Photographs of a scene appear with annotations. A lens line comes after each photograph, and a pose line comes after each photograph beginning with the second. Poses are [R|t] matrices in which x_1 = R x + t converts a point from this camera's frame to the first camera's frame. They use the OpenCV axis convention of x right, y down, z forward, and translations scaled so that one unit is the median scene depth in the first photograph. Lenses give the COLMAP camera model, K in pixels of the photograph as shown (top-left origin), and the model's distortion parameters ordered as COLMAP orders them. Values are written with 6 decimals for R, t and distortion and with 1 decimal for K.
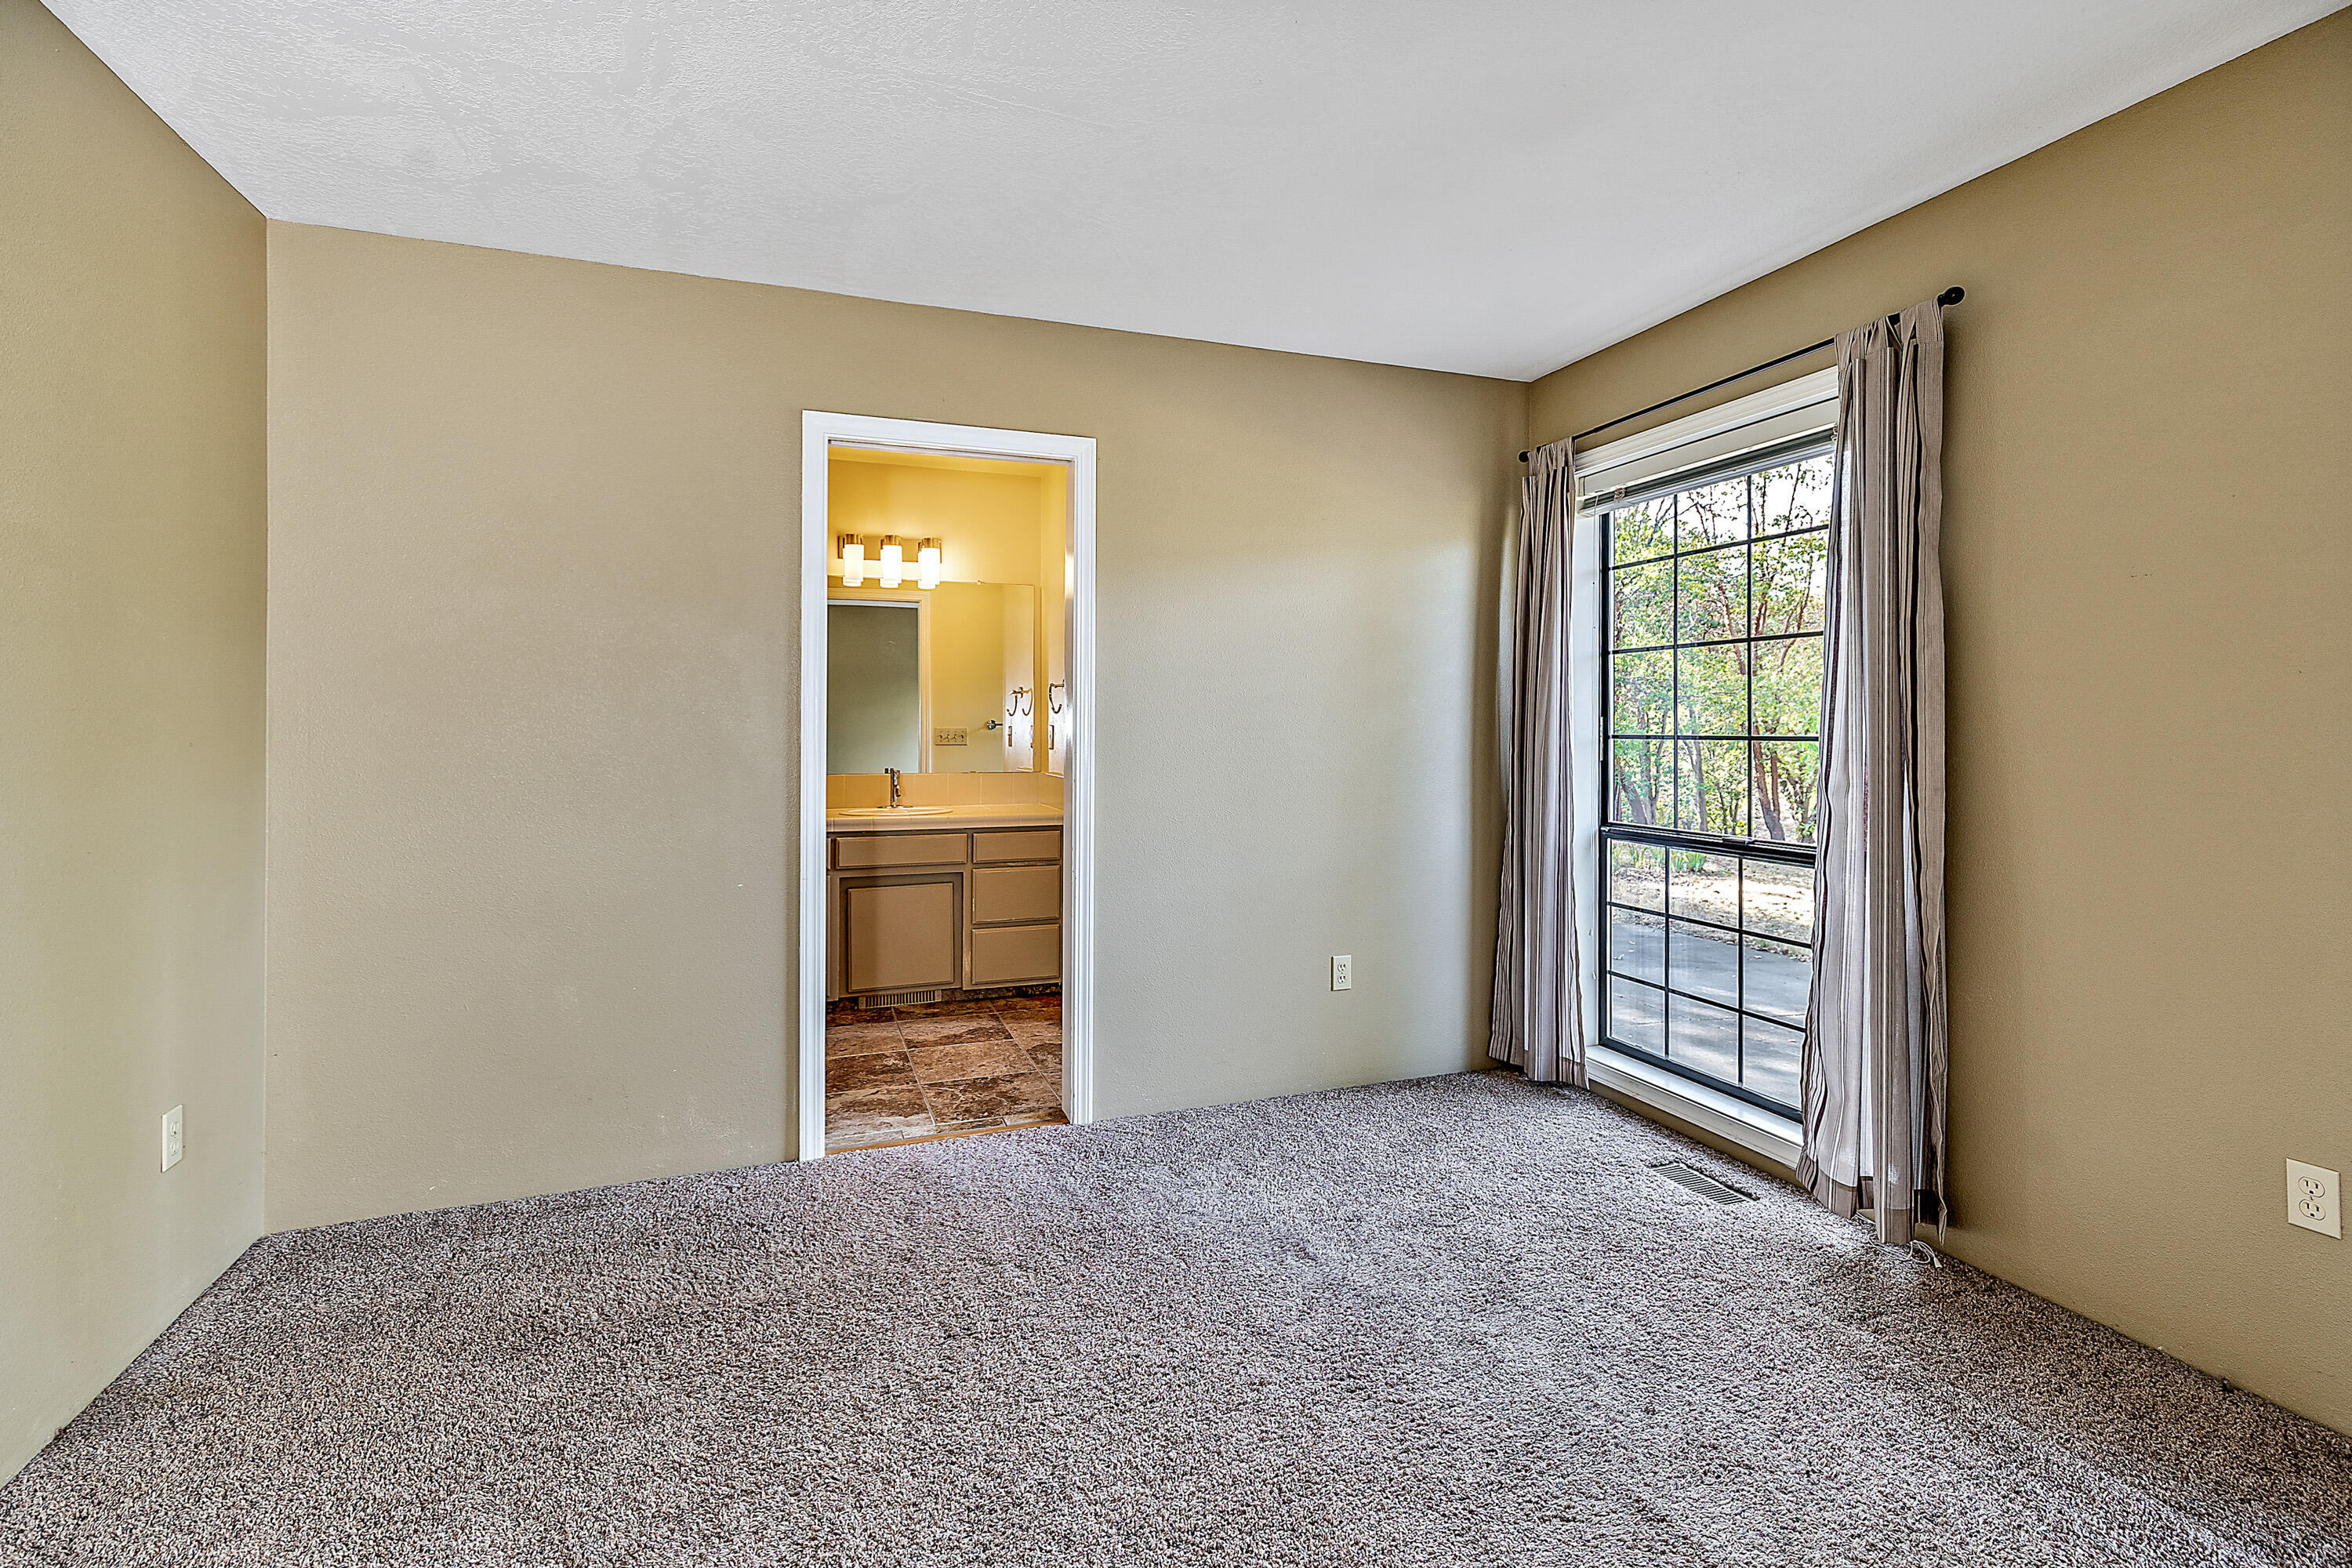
lens RADIAL K [[1086.9, 0, 1183.2], [0, 1086.9, 730.5], [0, 0, 1]] dist [0.003424, -0.000456]
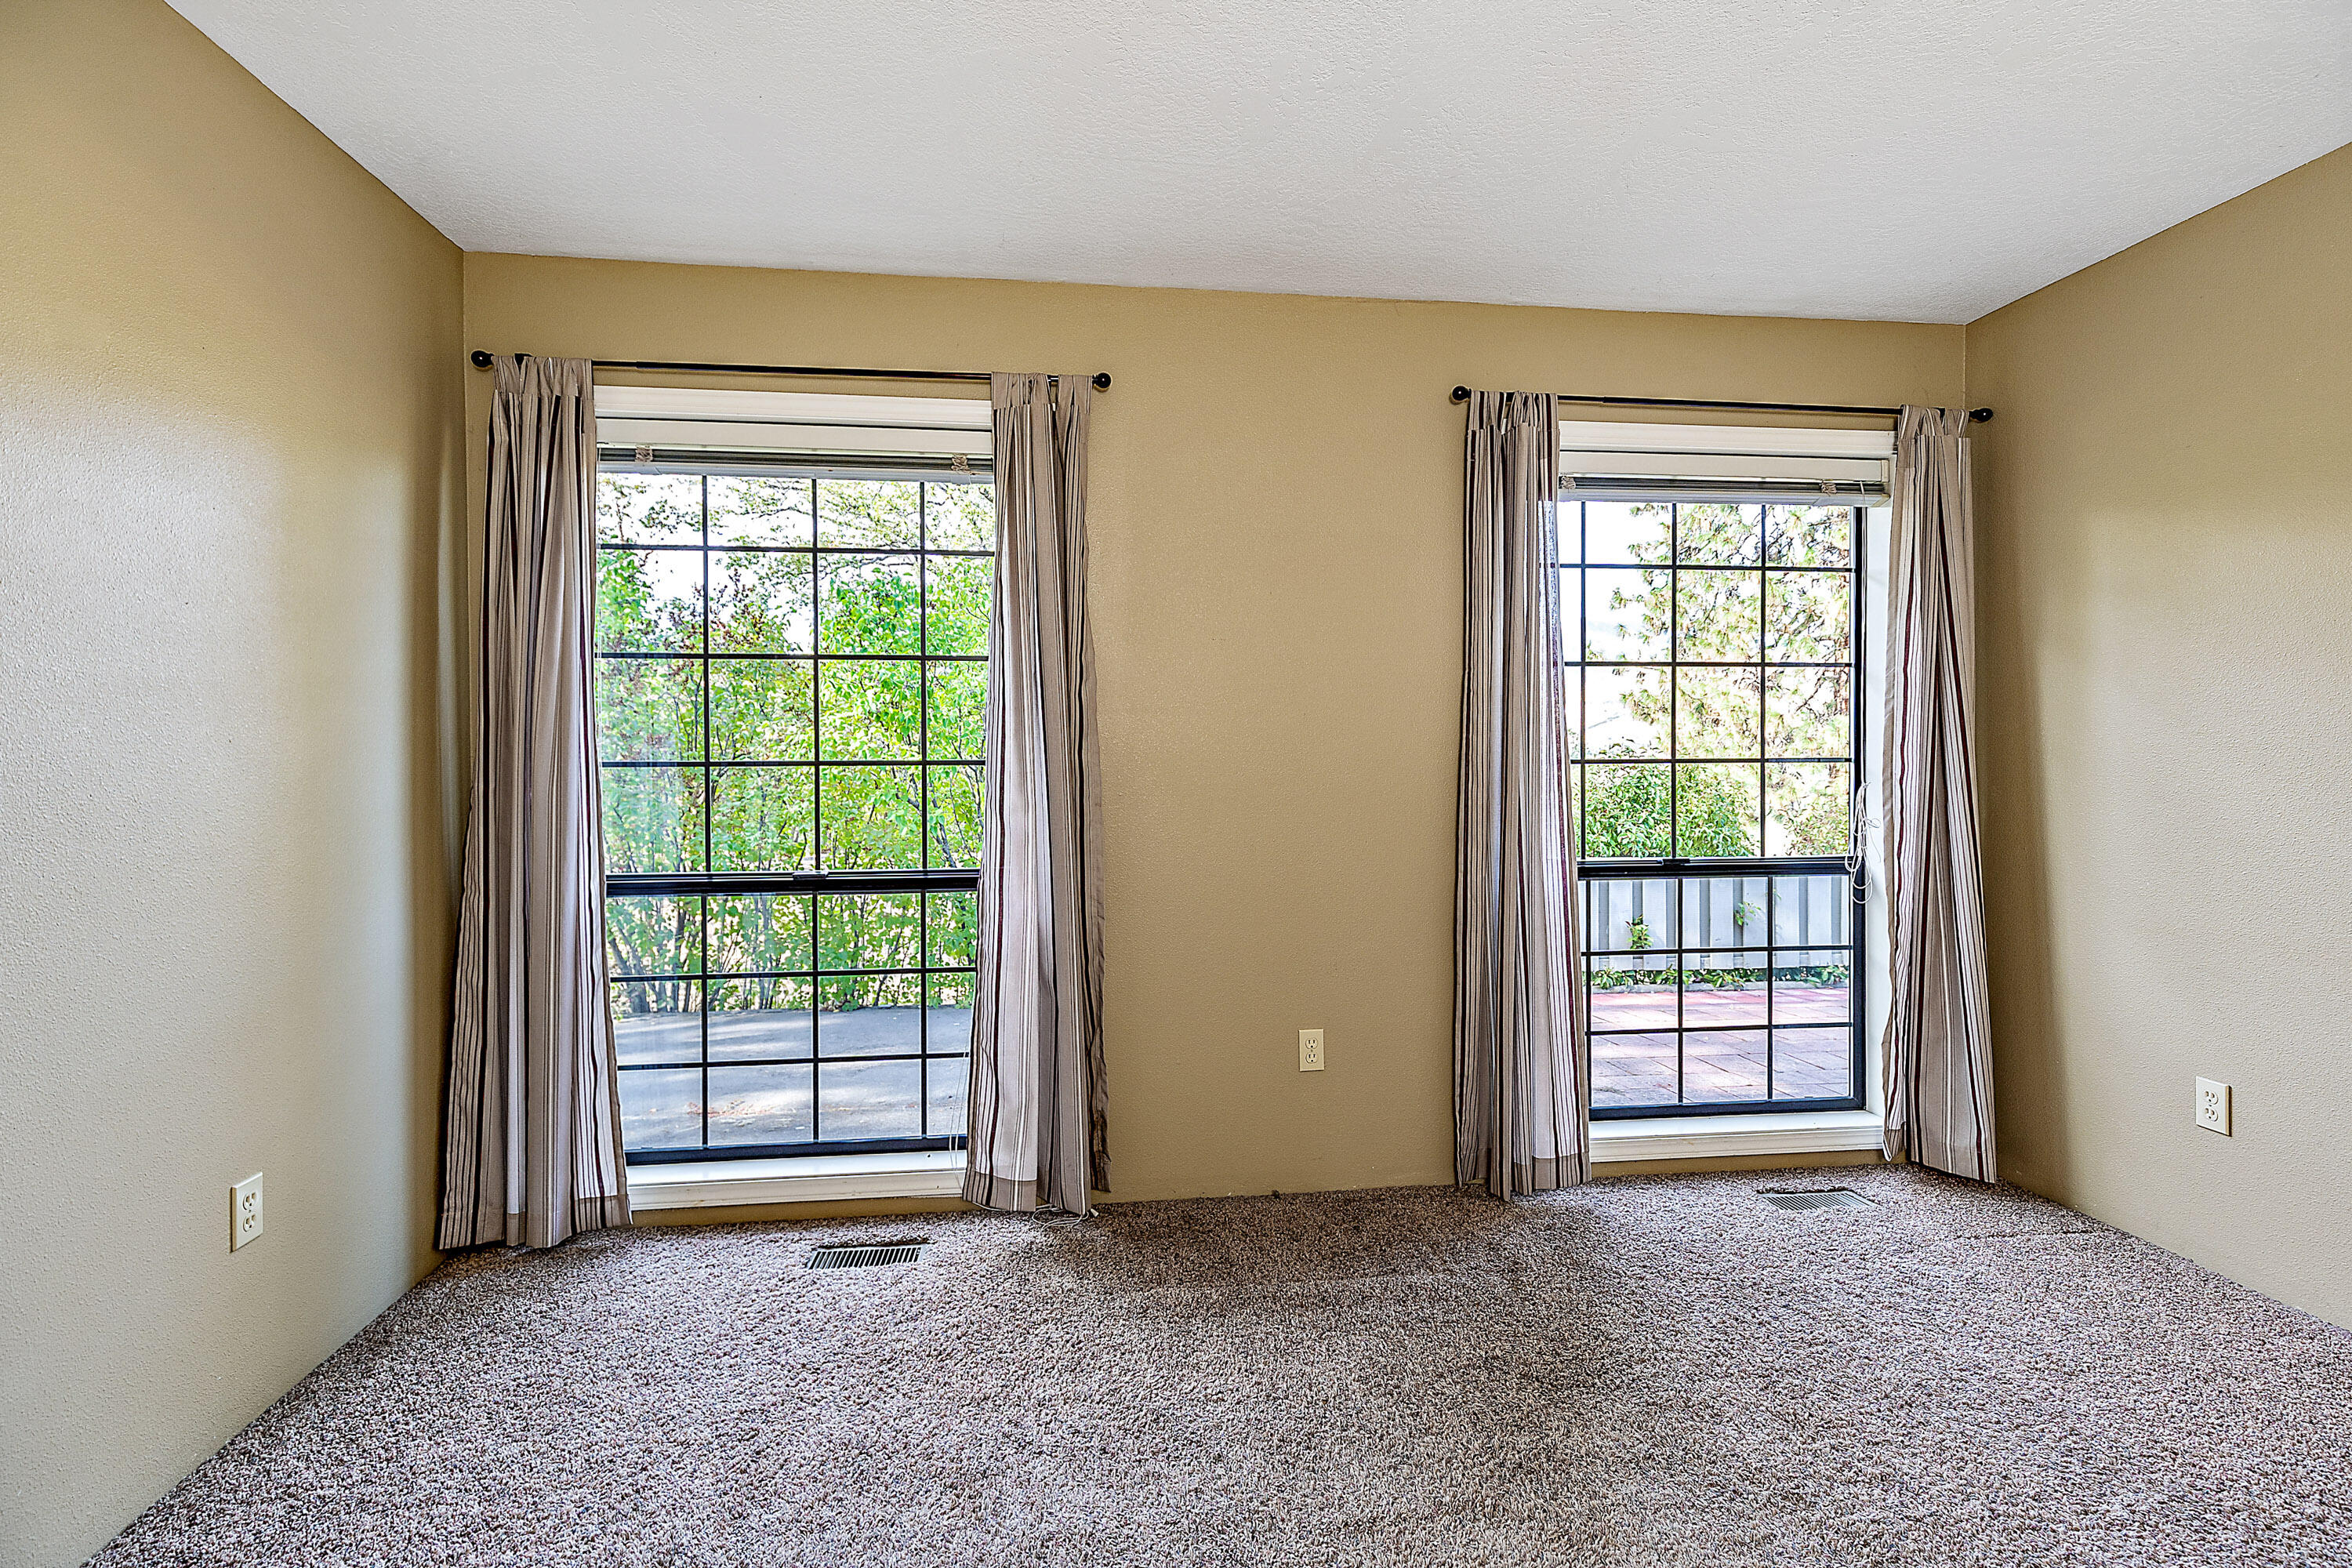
lens RADIAL K [[1087.7, 0, 1180.7], [0, 1087.7, 756.7], [0, 0, 1]] dist [0.003769, -0.000171]
pose [[0.232314, -0.010039, 0.972589, -0.315895], [0.005406, 0.999945, 0.009030, -0.004950], [-0.972626, 0.003160, 0.232356, 0.497491]]
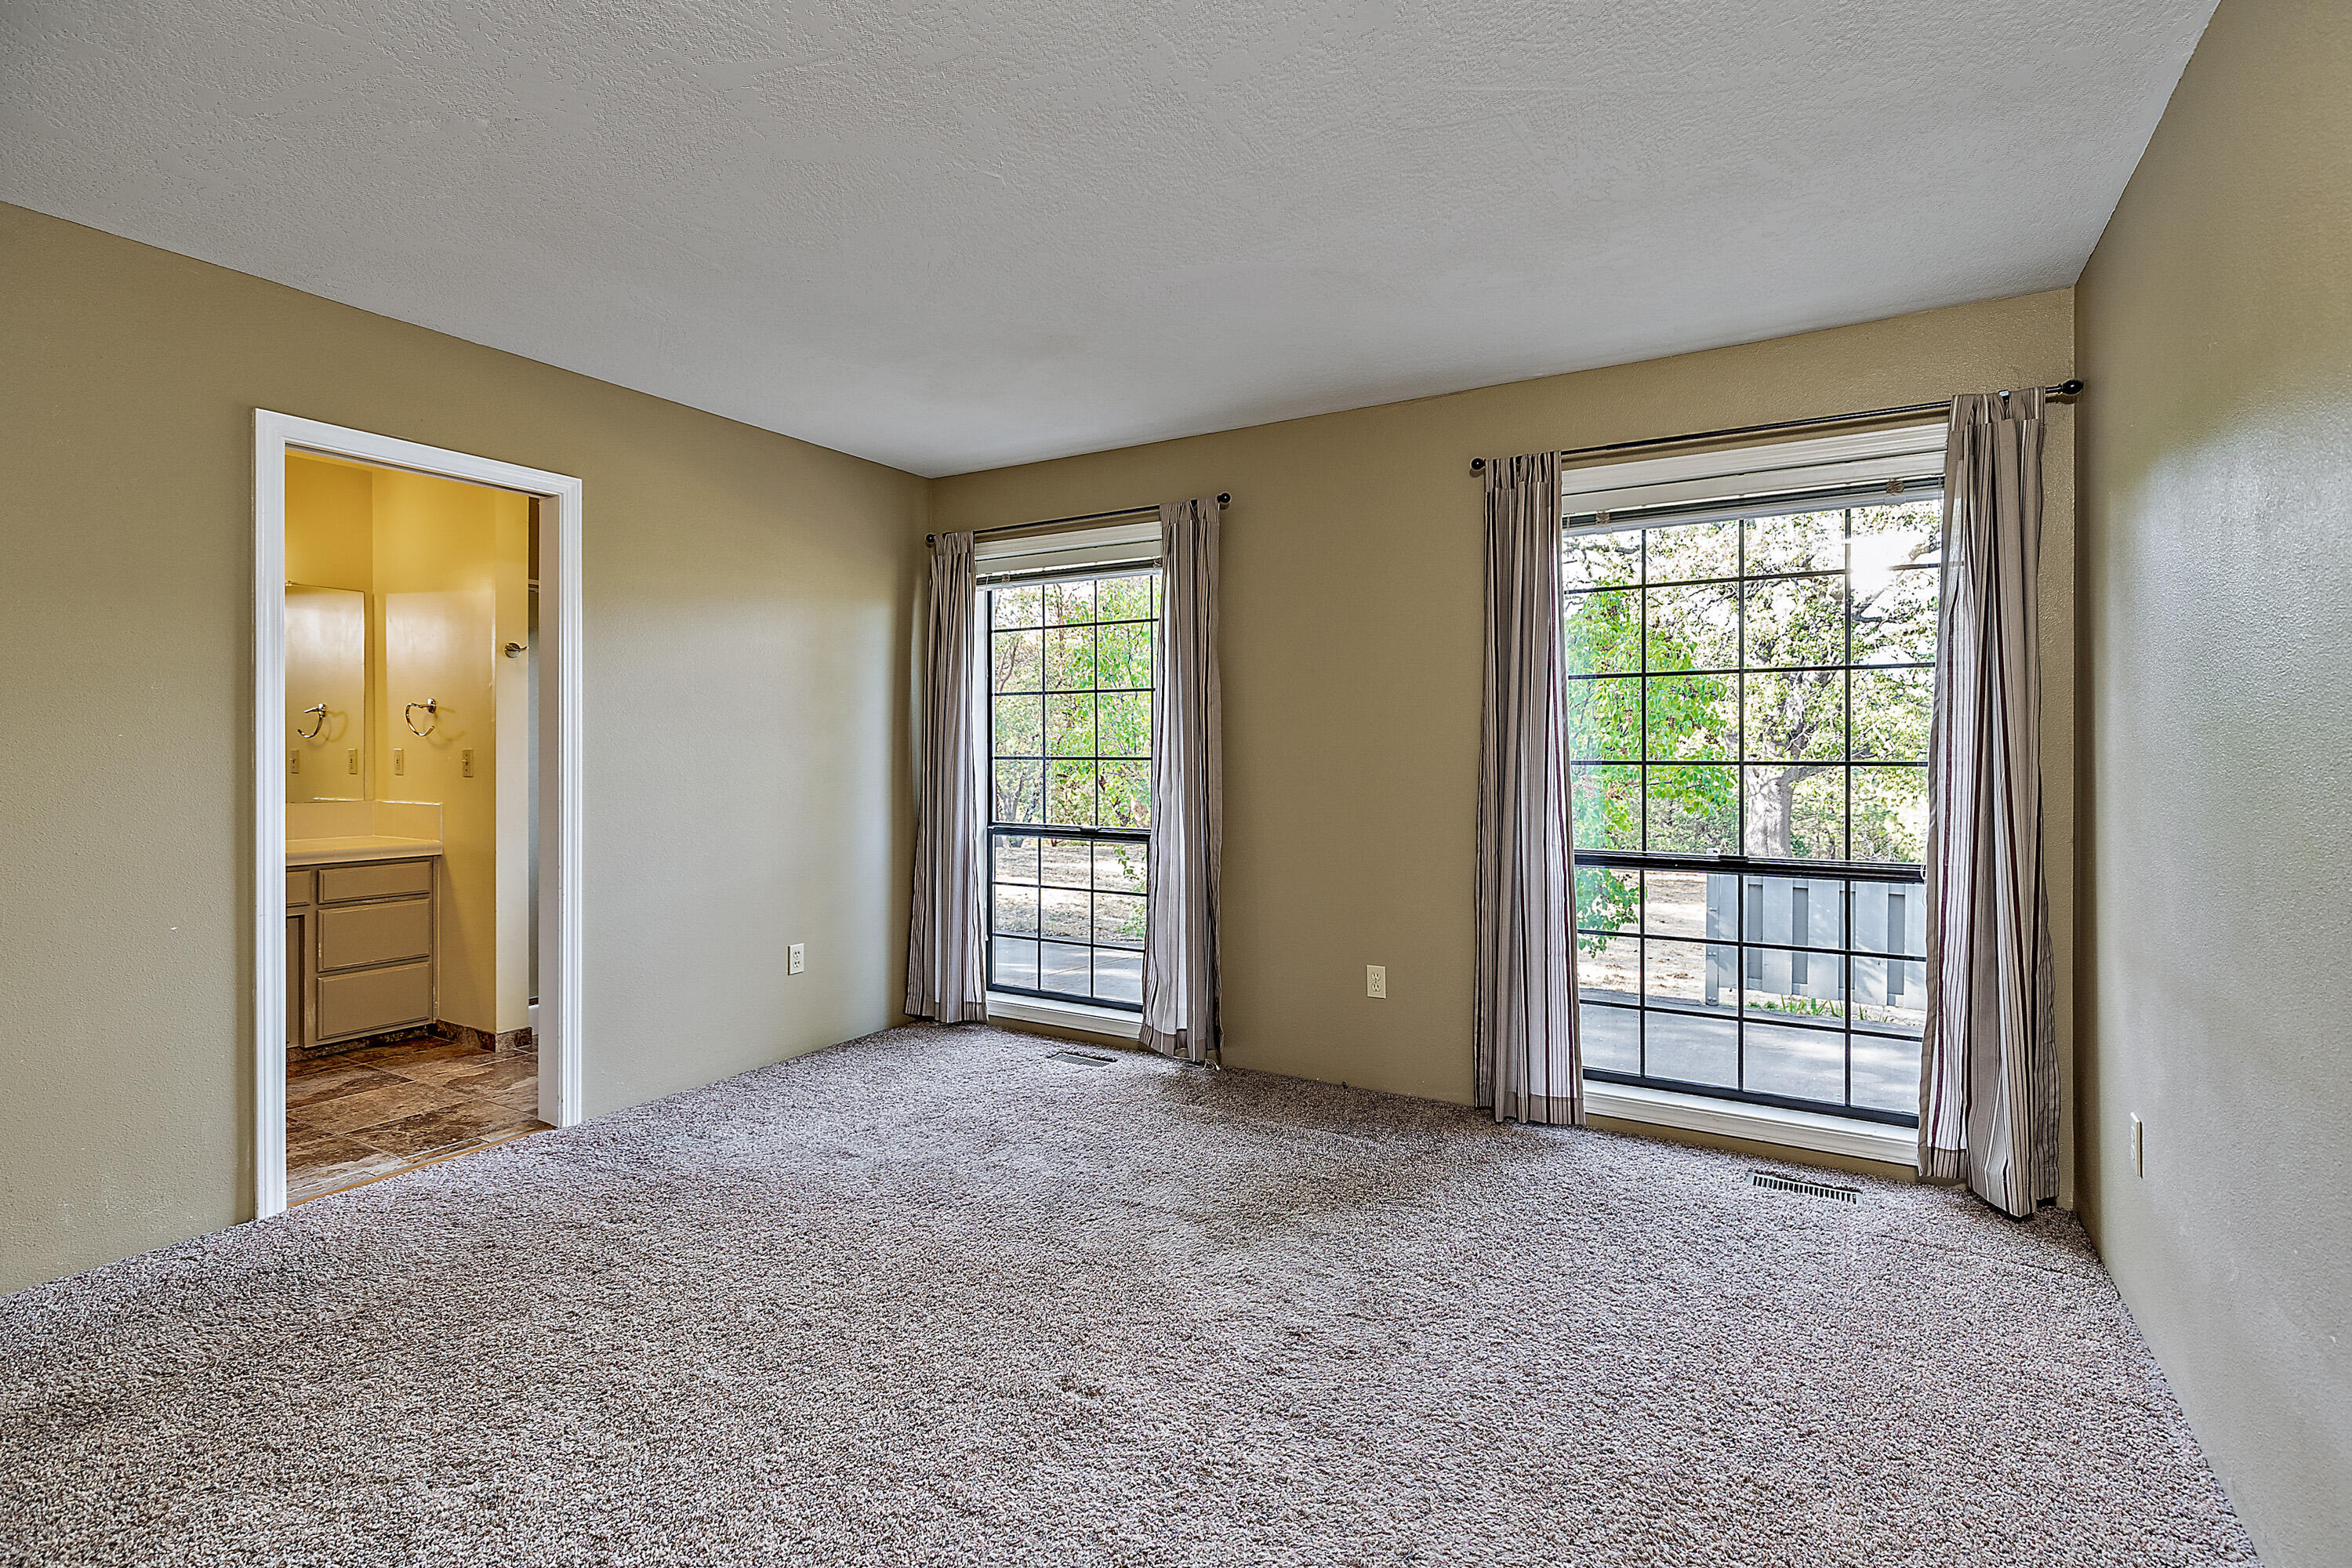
lens RADIAL K [[1087.7, 0, 1180.7], [0, 1087.7, 756.7], [0, 0, 1]] dist [0.003769, -0.000171]
pose [[0.776285, -0.003289, 0.630373, -0.321850], [0.000981, 0.999991, 0.004010, -0.001155], [-0.630381, -0.002495, 0.776282, -0.211407]]
